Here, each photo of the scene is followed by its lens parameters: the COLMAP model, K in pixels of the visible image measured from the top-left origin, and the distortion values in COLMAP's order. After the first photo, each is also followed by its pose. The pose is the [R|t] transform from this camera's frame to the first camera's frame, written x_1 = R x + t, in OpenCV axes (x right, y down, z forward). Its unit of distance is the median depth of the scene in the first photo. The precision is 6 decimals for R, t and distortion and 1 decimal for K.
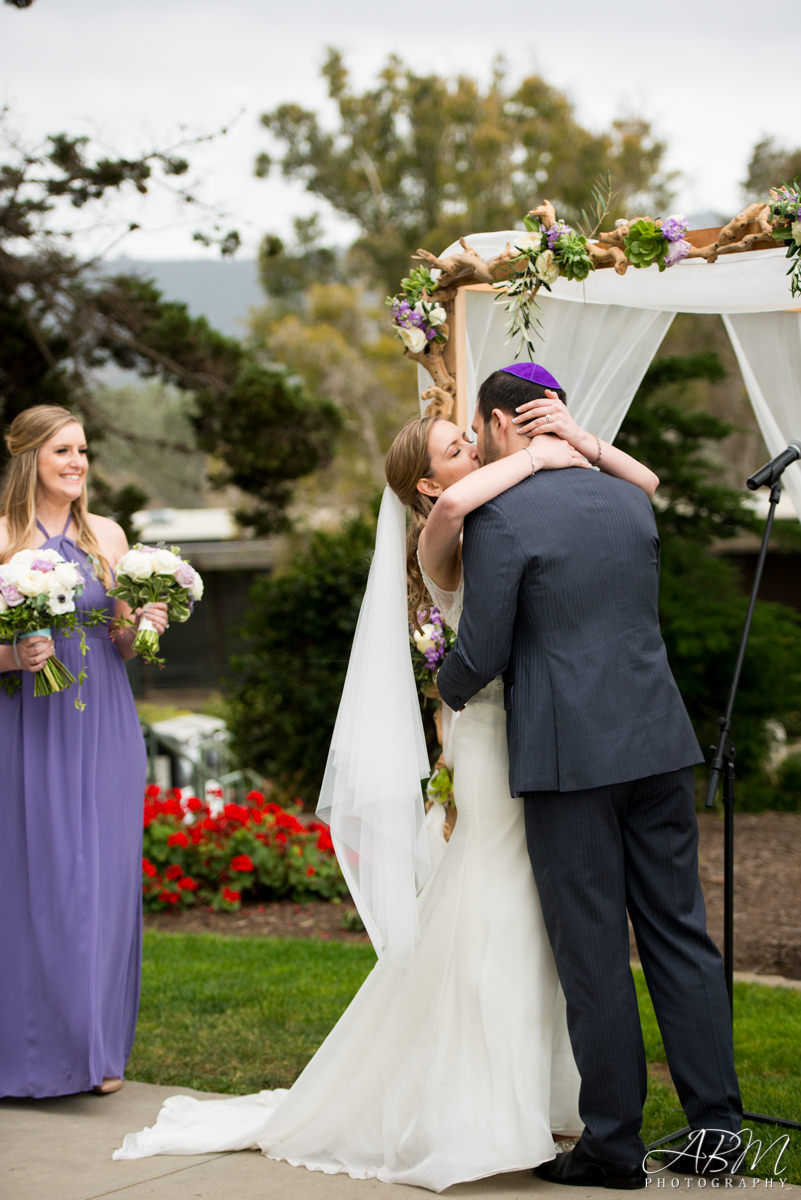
lens RADIAL K [[2967.4, 0, 400.2], [0, 2967.4, 599.0], [0, 0, 1]] dist [-0.089785, 0.000000]
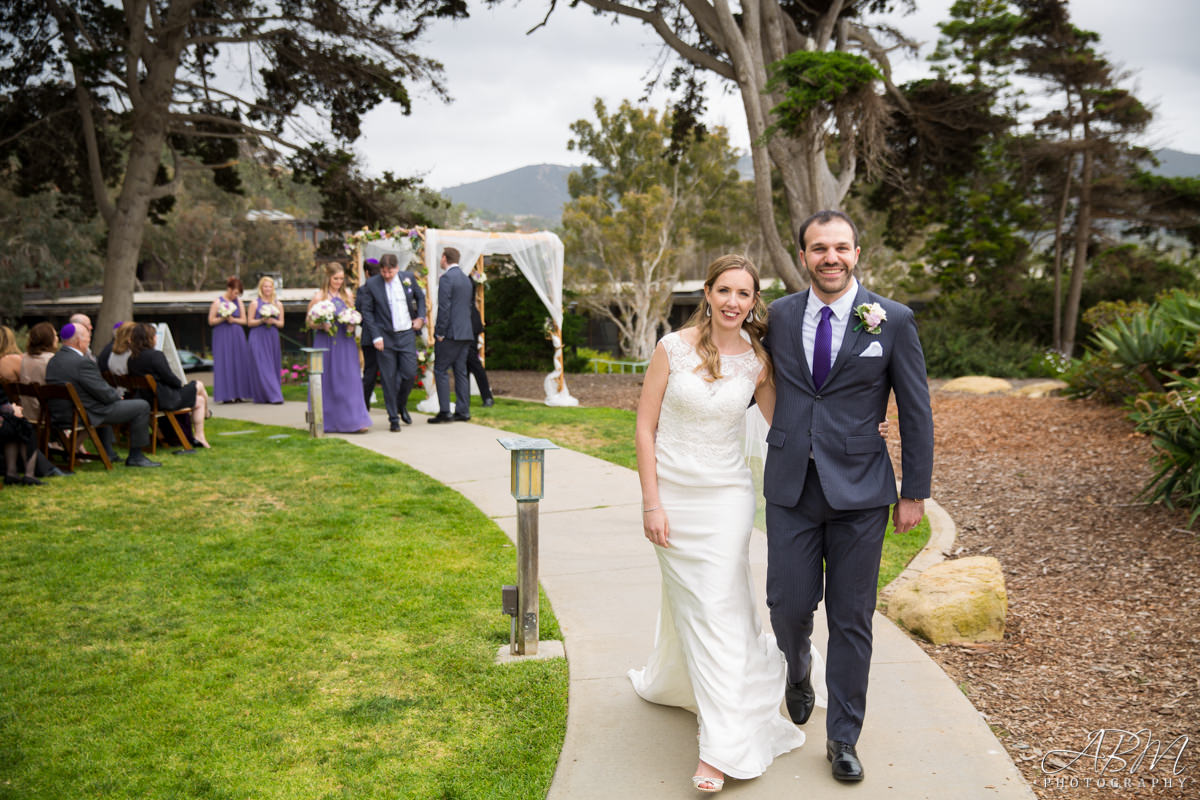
lens RADIAL K [[1353.0, 0, 602.0], [0, 1353.0, 399.3], [0, 0, 1]] dist [0.029792, 0.000000]
pose [[0.996895, 0.018968, -0.076430, 0.071557], [-0.014686, 0.998311, 0.056206, 0.003121], [0.077367, -0.054909, 0.995489, -0.148935]]
